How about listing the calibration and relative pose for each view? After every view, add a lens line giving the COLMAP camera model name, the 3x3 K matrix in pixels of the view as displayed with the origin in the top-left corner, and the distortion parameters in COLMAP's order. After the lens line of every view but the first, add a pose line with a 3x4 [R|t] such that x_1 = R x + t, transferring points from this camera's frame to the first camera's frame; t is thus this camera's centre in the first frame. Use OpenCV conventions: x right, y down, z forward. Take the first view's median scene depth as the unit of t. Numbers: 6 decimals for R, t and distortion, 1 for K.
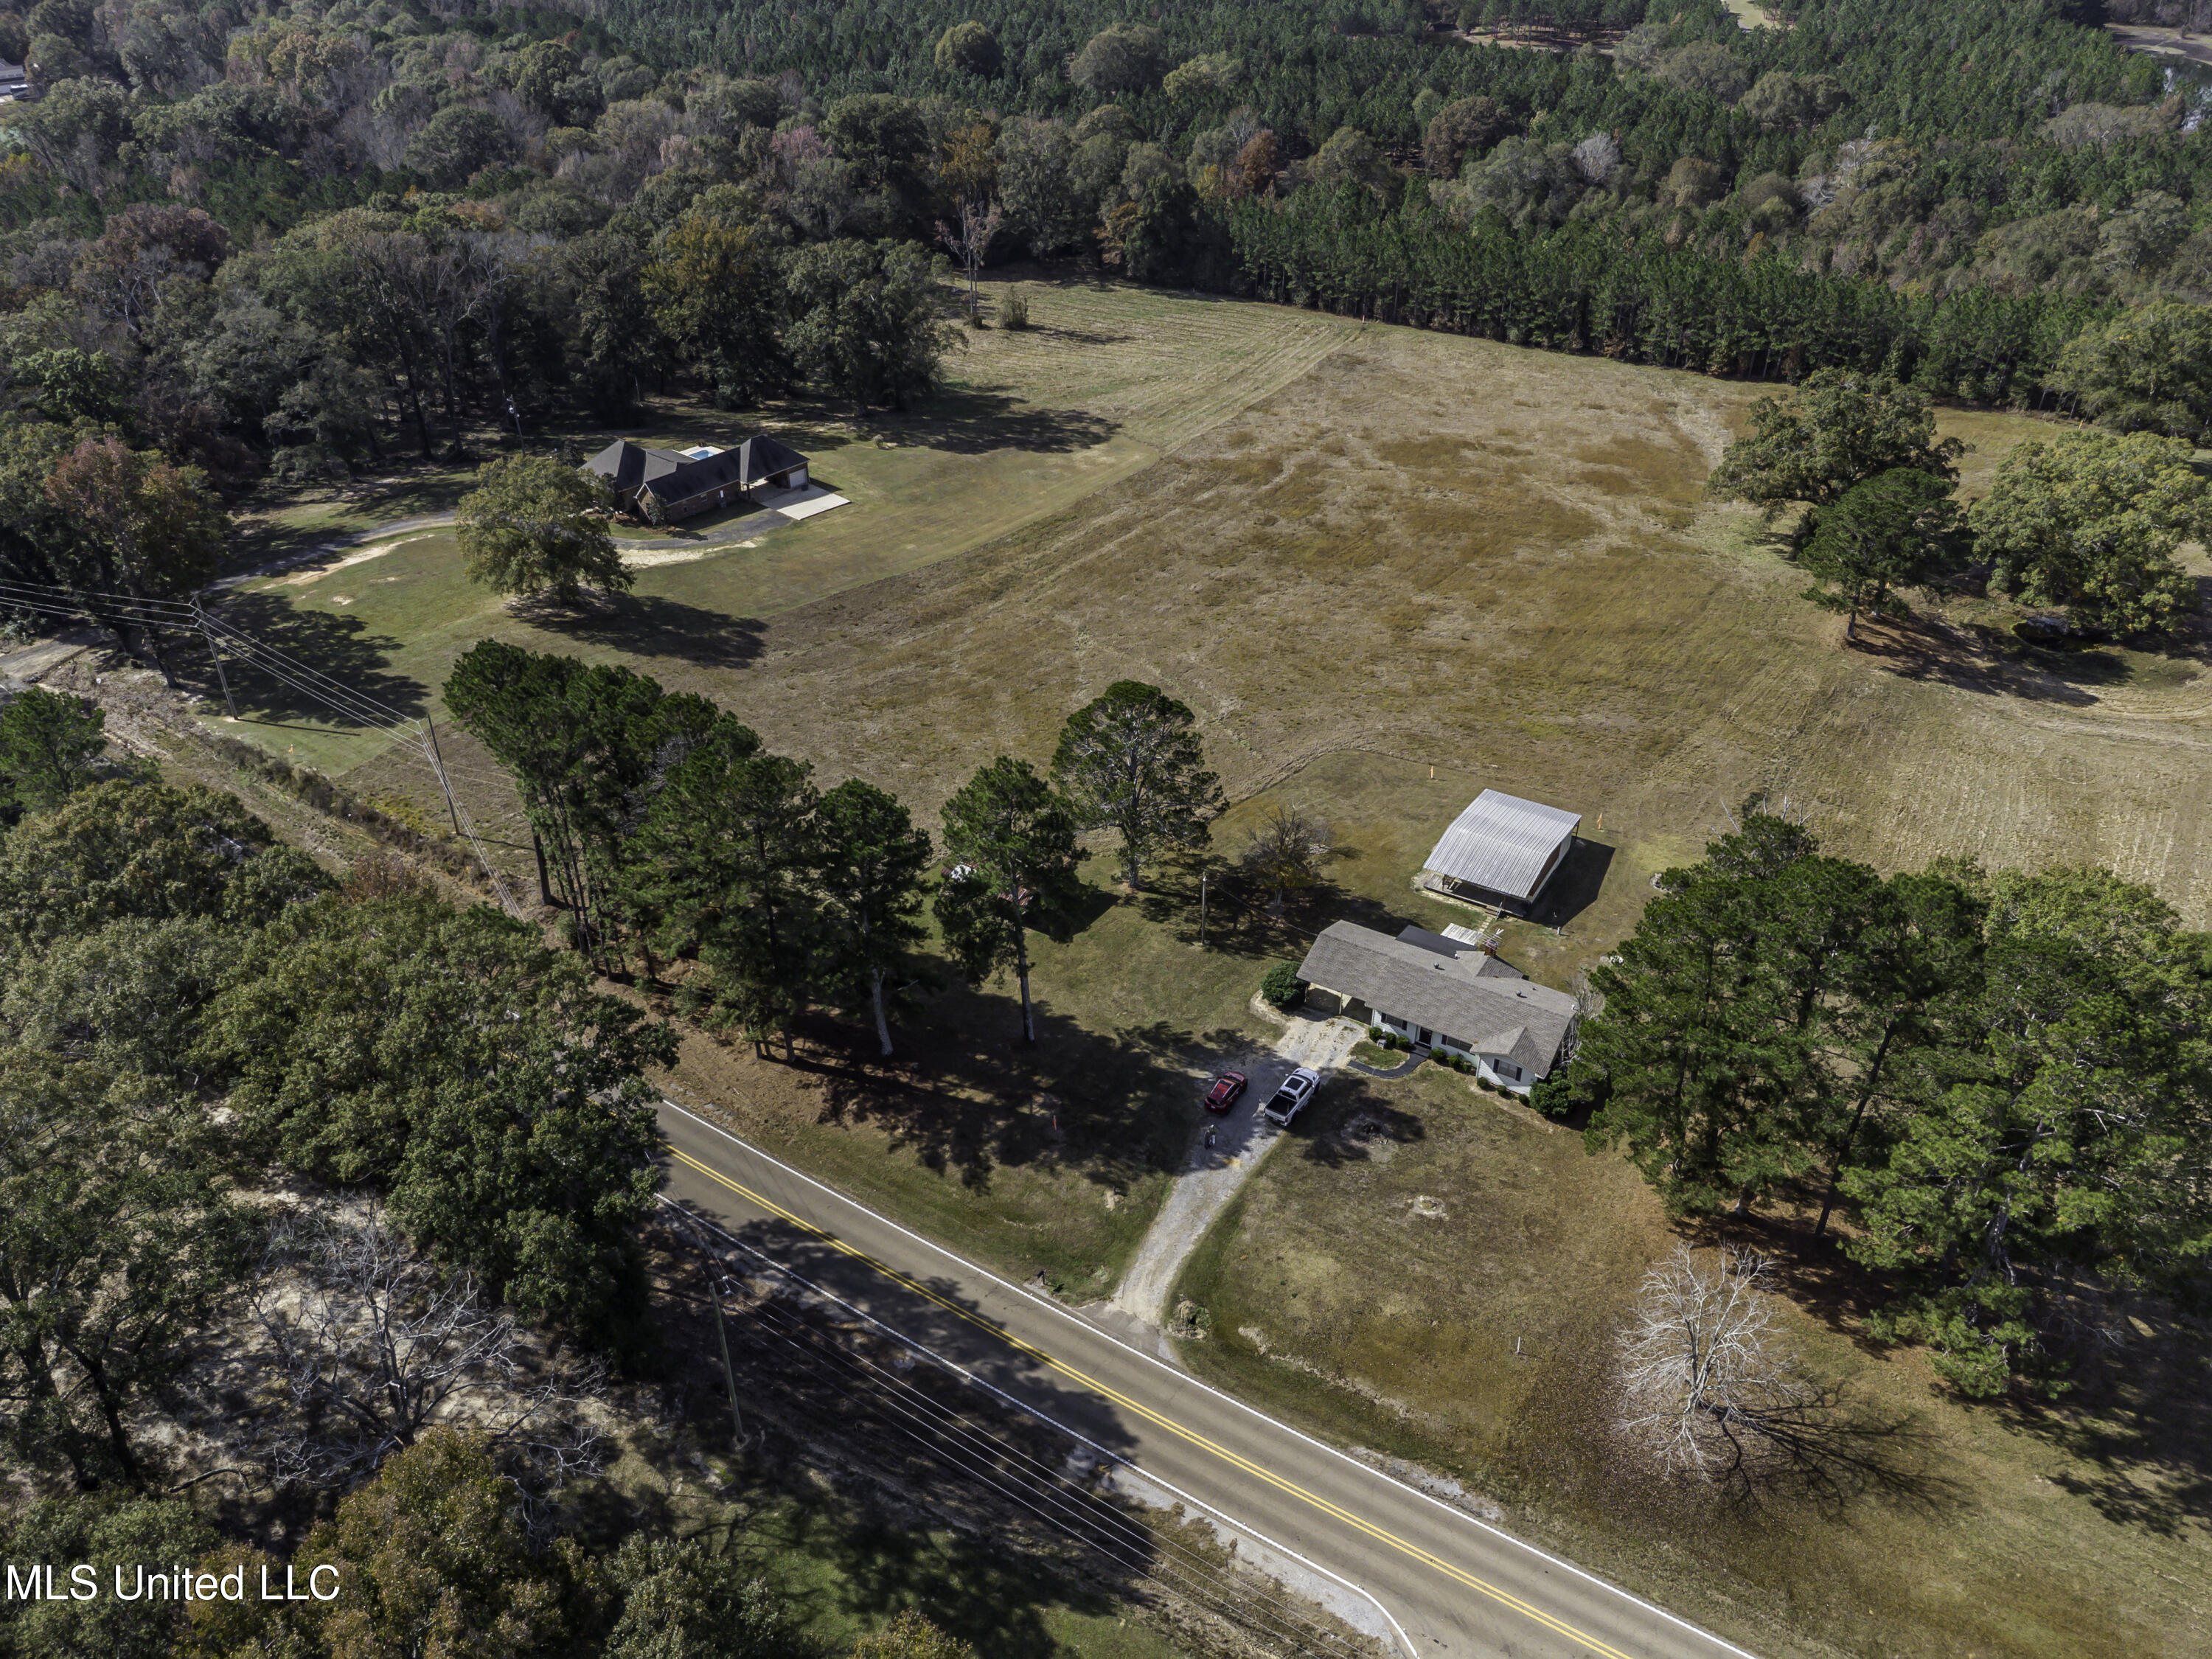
lens RADIAL K [[1663.2, 0, 1111.4], [0, 1663.2, 820.9], [0, 0, 1]] dist [-0.003506, 0.032510]
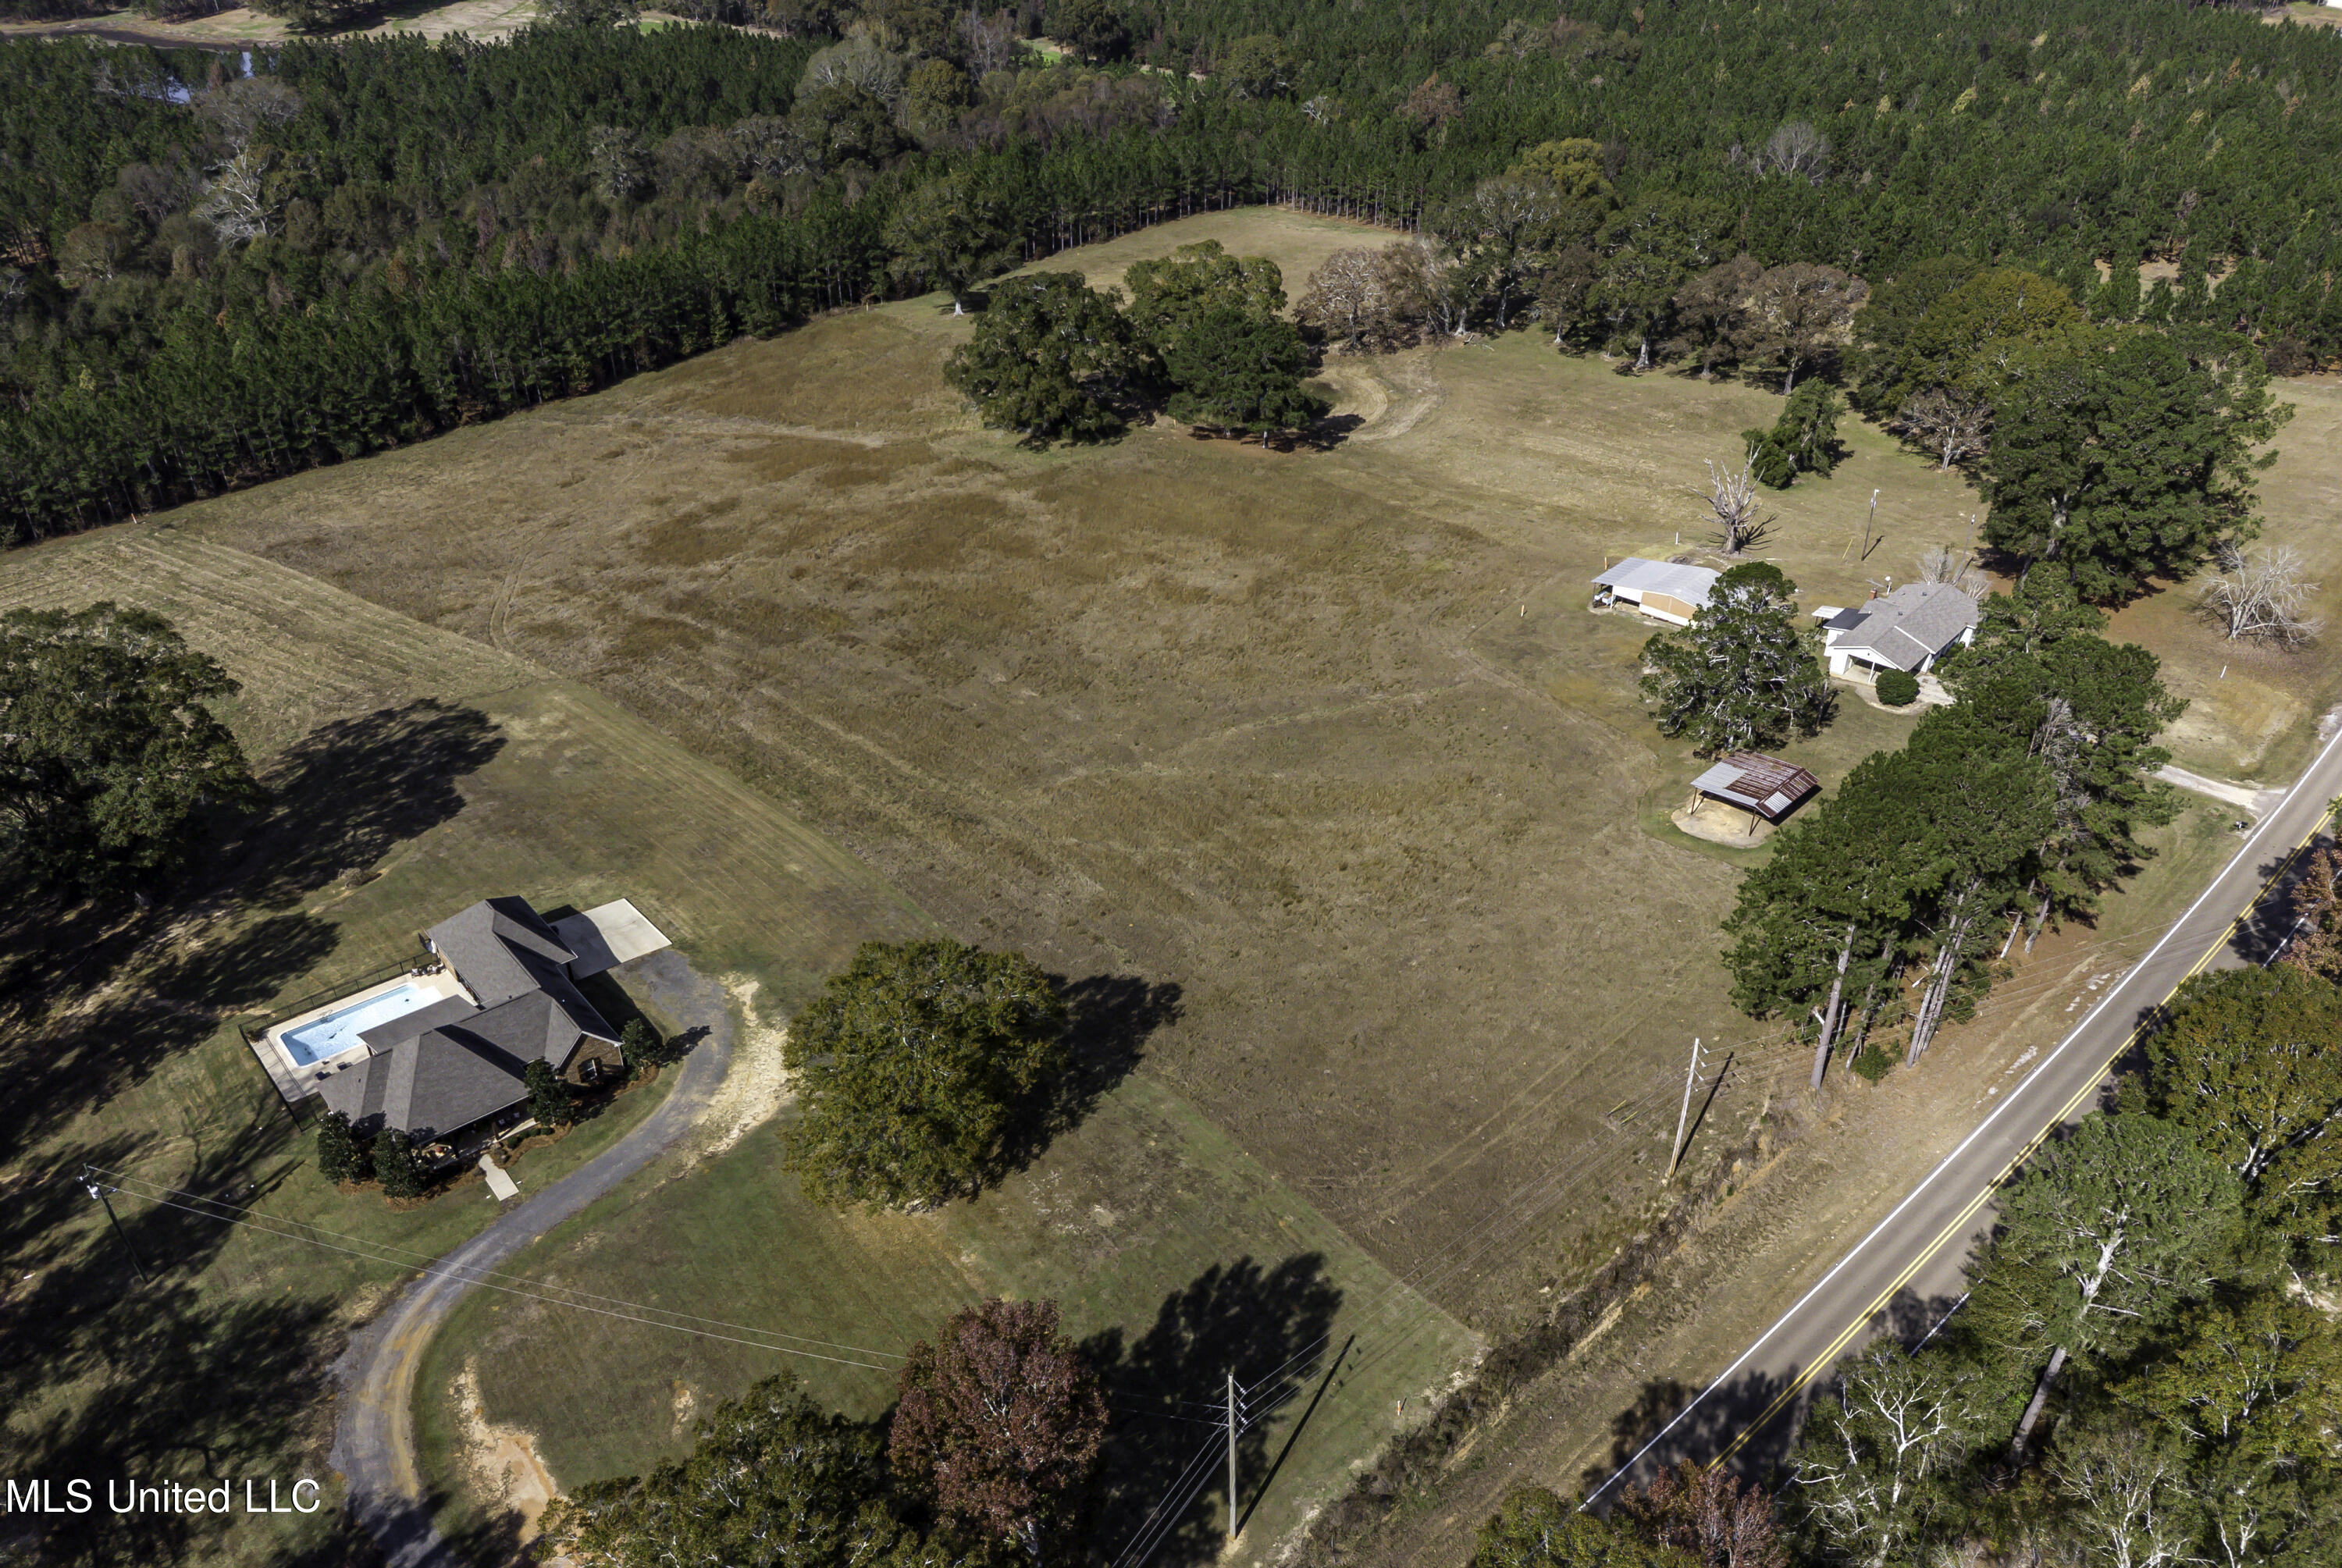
lens RADIAL K [[1766.2, 0, 1168.4], [0, 1766.2, 864.2], [0, 0, 1]] dist [0.004811, 0.018699]
pose [[0.180803, -0.545259, 0.818537, -0.802514], [0.533013, 0.753760, 0.384374, -0.420647], [-0.826564, 0.366795, 0.426912, 0.623107]]
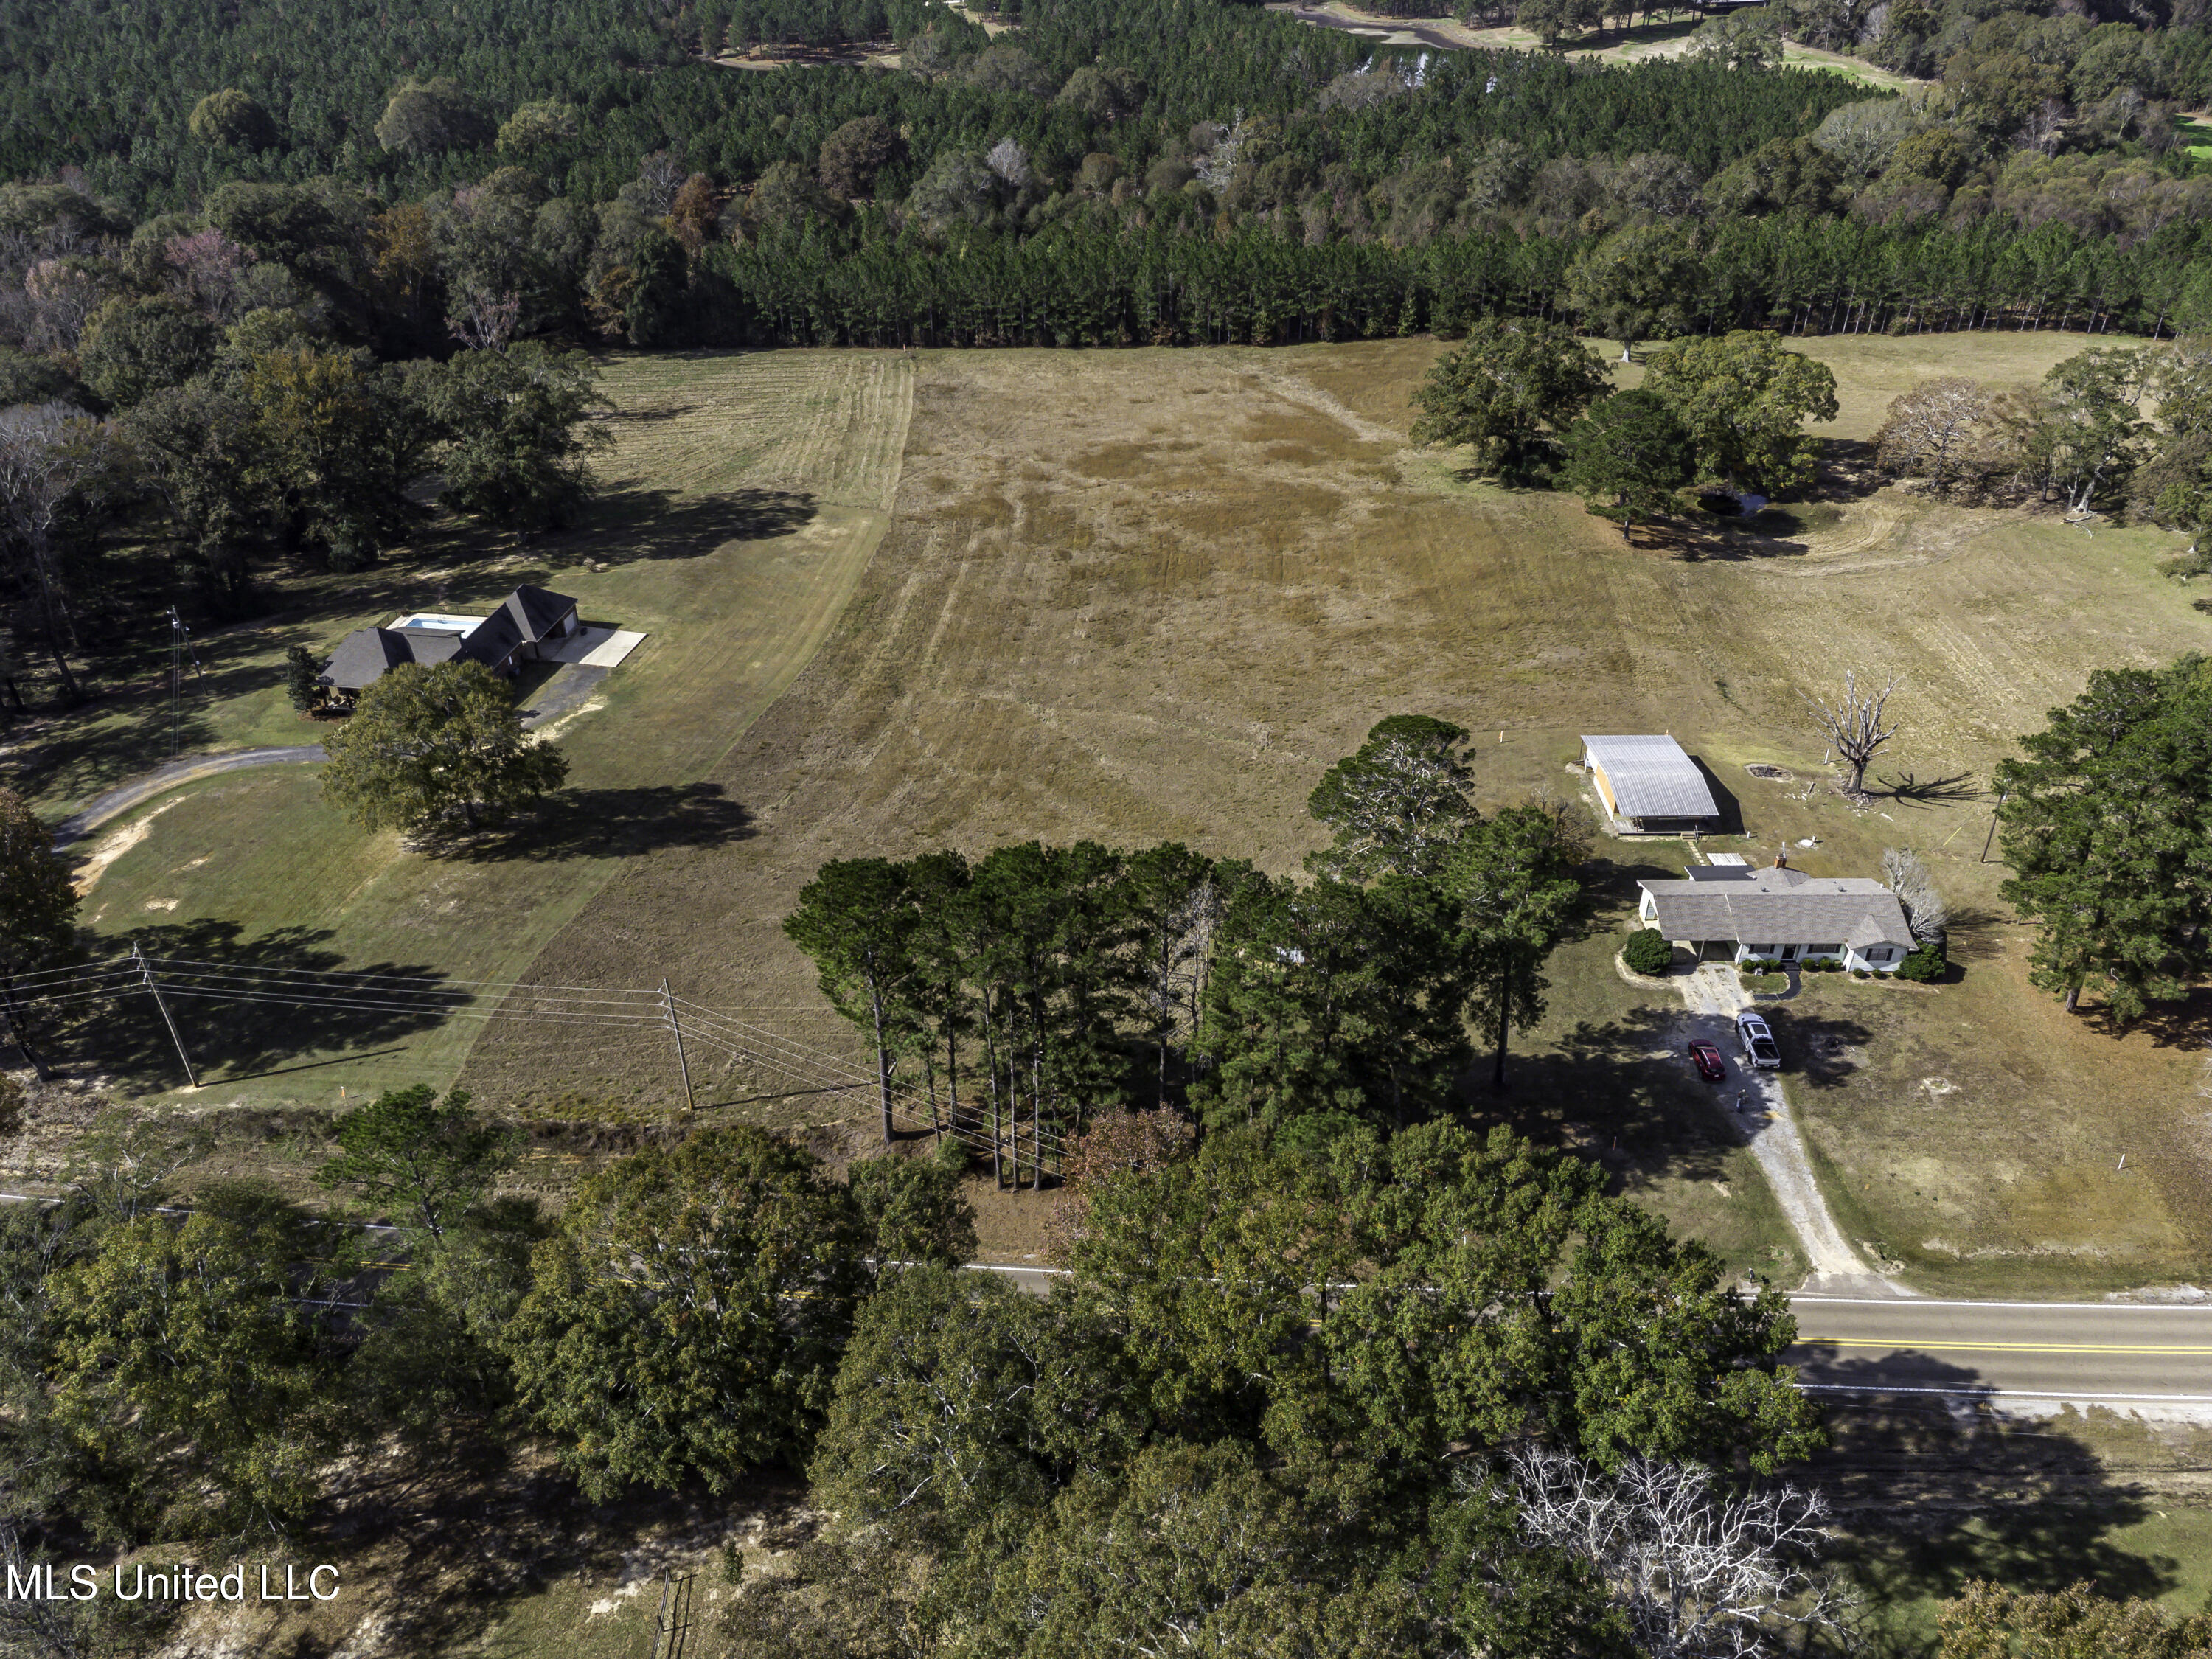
lens RADIAL K [[1663.2, 0, 1108.8], [0, 1663.2, 816.7], [0, 0, 1]] dist [-0.003506, 0.032510]
pose [[0.862231, -0.280082, 0.422033, -0.411210], [0.283395, 0.957346, 0.056353, -0.094015], [-0.419815, 0.071013, 0.904828, 0.119542]]
